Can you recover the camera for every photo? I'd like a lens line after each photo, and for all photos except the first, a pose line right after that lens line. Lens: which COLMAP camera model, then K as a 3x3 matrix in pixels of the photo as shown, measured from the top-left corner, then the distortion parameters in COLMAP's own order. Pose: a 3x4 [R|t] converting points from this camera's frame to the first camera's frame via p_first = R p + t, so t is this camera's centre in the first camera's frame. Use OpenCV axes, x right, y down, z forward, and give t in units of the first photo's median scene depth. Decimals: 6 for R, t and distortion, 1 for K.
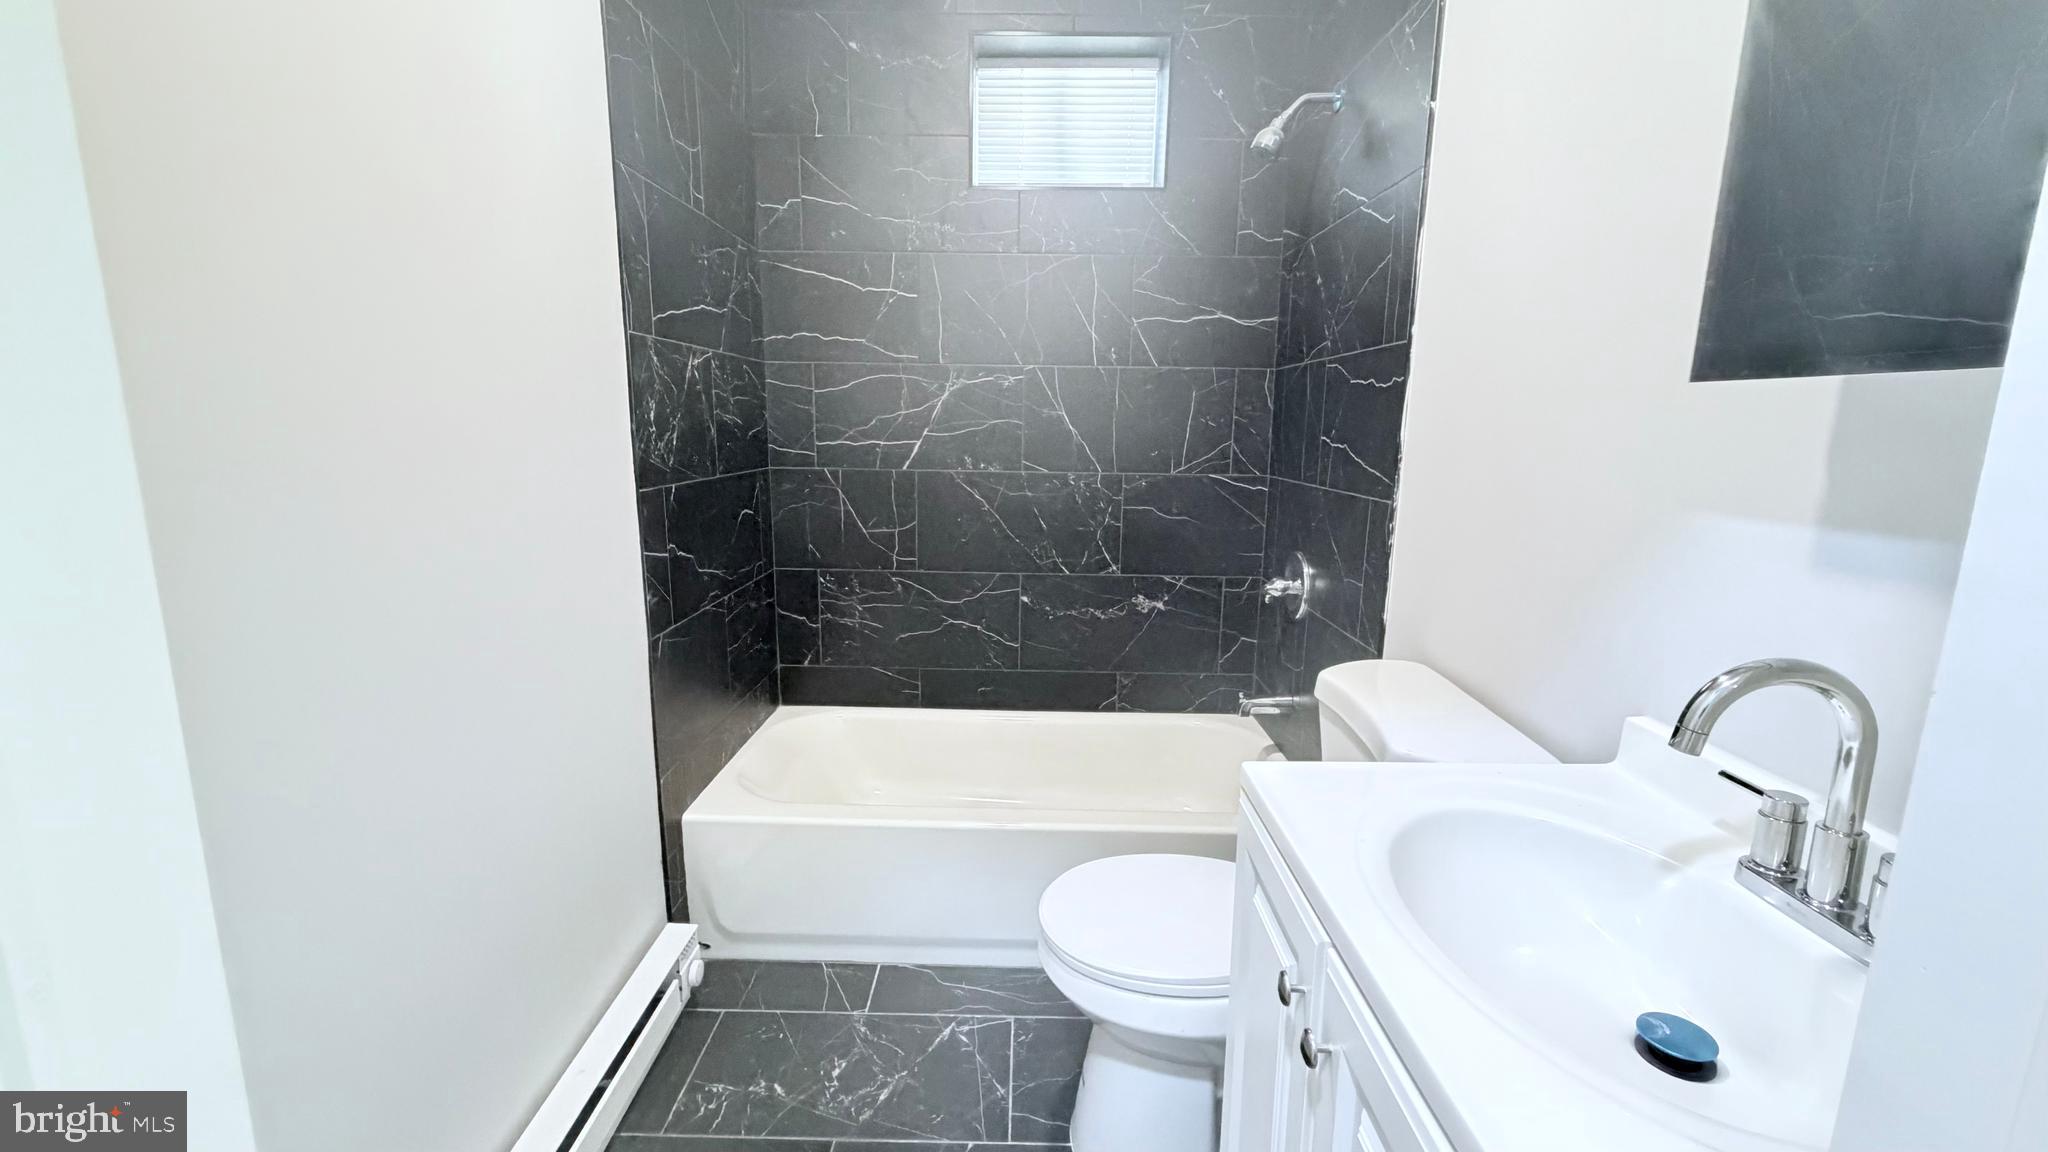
lens RADIAL K [[815.6, 0, 1017.8], [0, 815.6, 573.9], [0, 0, 1]] dist [-0.000903, 0.000462]
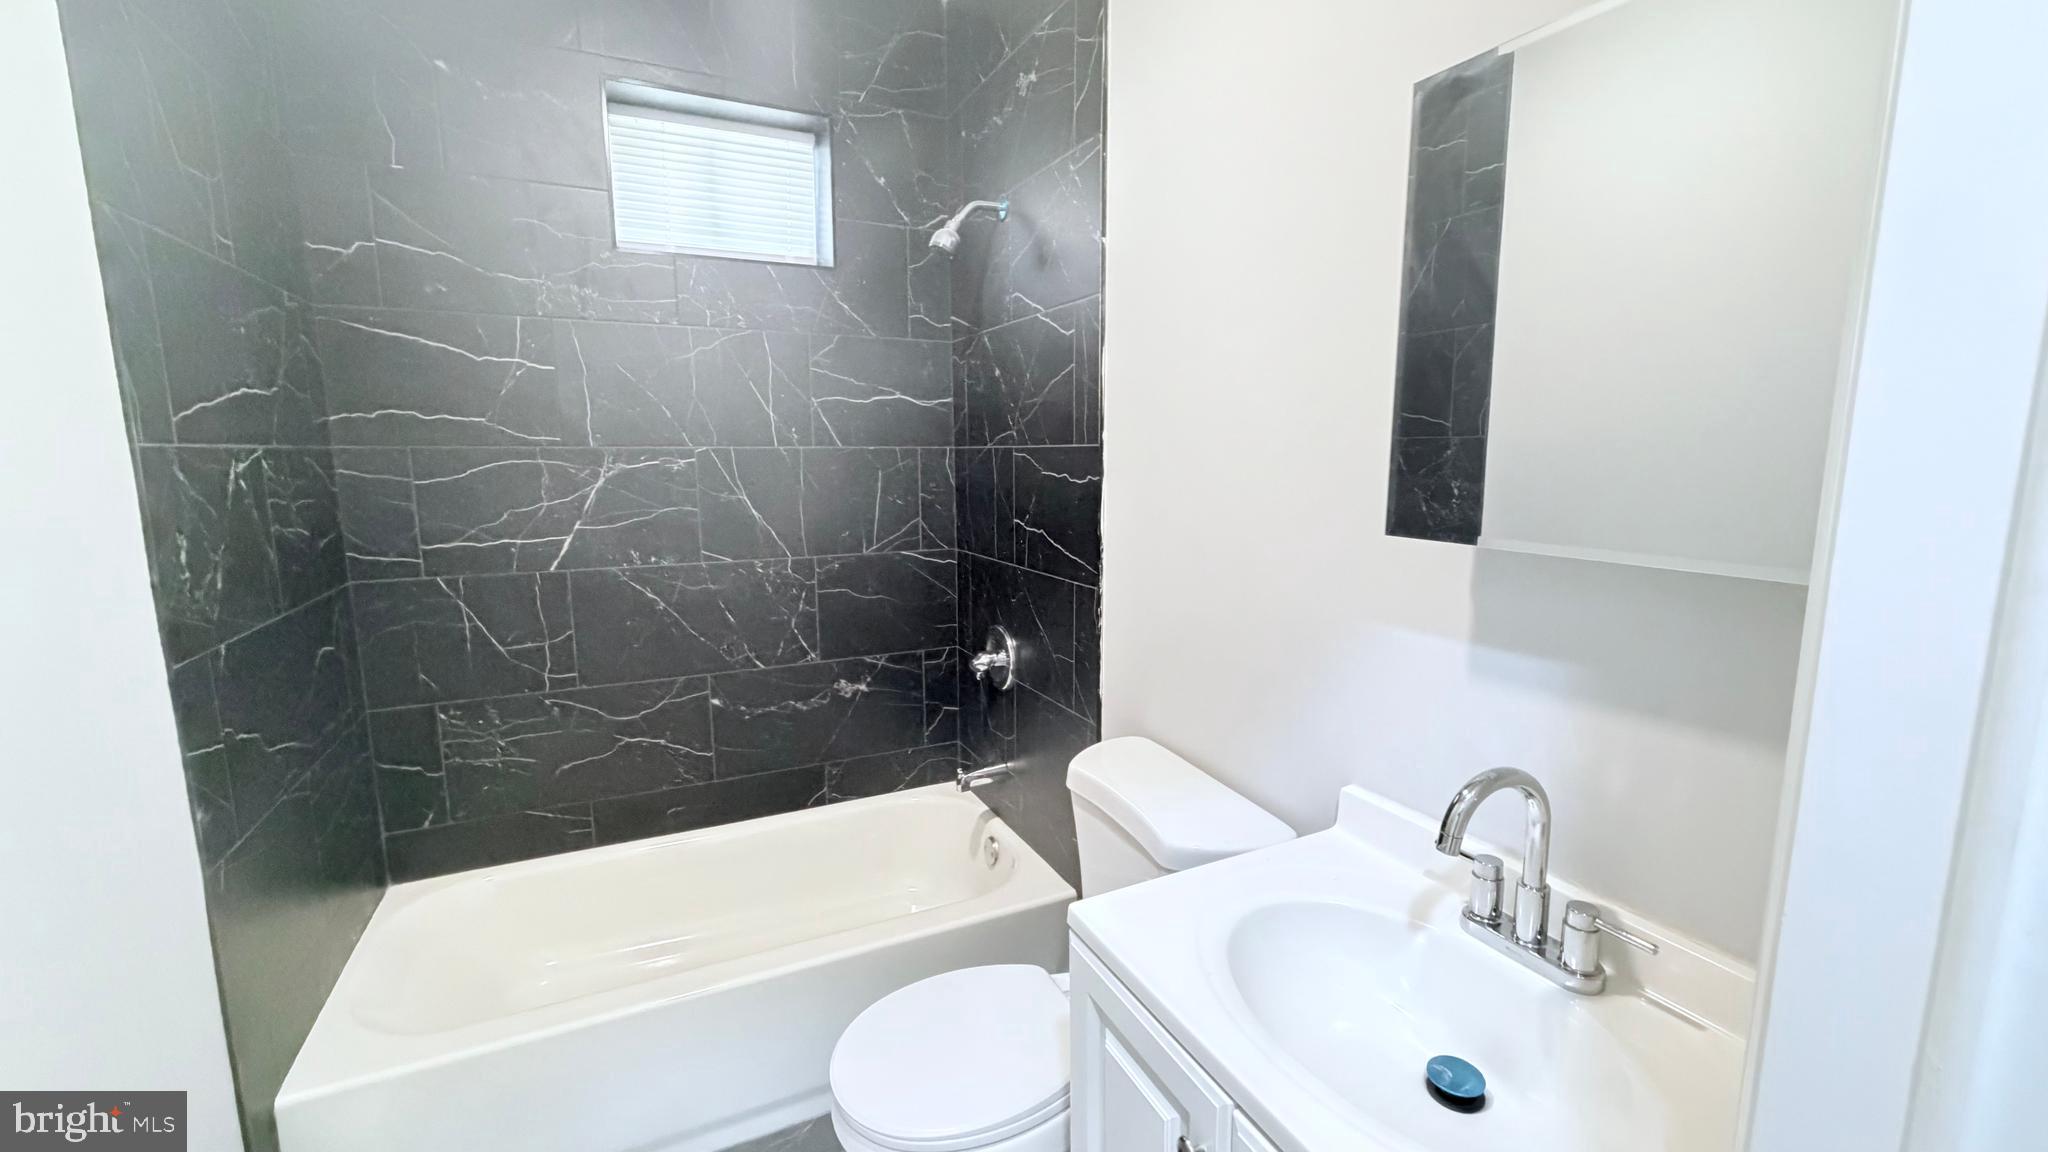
lens RADIAL K [[815.6, 0, 1015.7], [0, 815.6, 573.2], [0, 0, 1]] dist [-0.000903, 0.000462]
pose [[0.895803, -0.082672, 0.436696, -0.087928], [0.096653, 0.995269, -0.009849, -0.080540], [-0.433816, 0.051031, 0.899555, 0.043884]]
